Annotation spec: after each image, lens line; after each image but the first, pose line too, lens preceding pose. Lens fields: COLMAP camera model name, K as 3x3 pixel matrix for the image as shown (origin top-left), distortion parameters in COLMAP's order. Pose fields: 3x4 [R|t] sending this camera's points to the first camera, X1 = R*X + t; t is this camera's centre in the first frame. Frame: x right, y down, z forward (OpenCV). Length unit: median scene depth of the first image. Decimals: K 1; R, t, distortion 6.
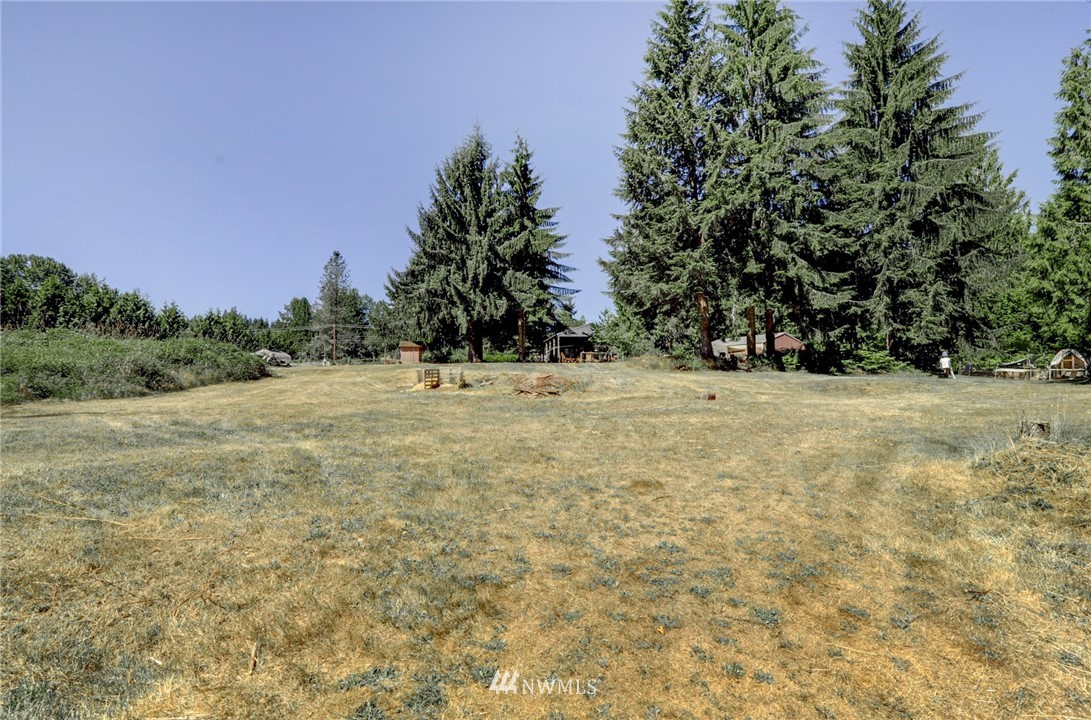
lens RADIAL K [[502.3, 0, 539.1], [0, 502.3, 359.4], [0, 0, 1]] dist [-0.014801, 0.000362]
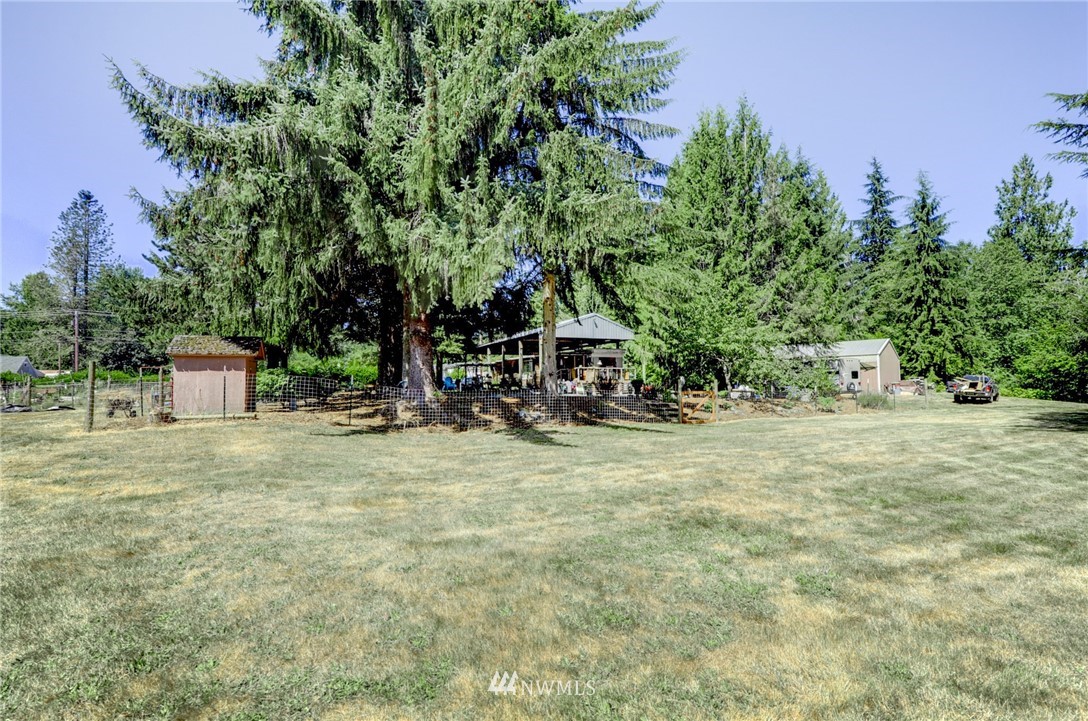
lens RADIAL K [[501.0, 0, 537.6], [0, 501.0, 359.9], [0, 0, 1]] dist [-0.014801, 0.000362]
pose [[0.952969, 0.011704, 0.302841, -0.067396], [-0.008270, 0.999886, -0.012622, -0.008531], [-0.302955, 0.009524, 0.952957, 0.273738]]
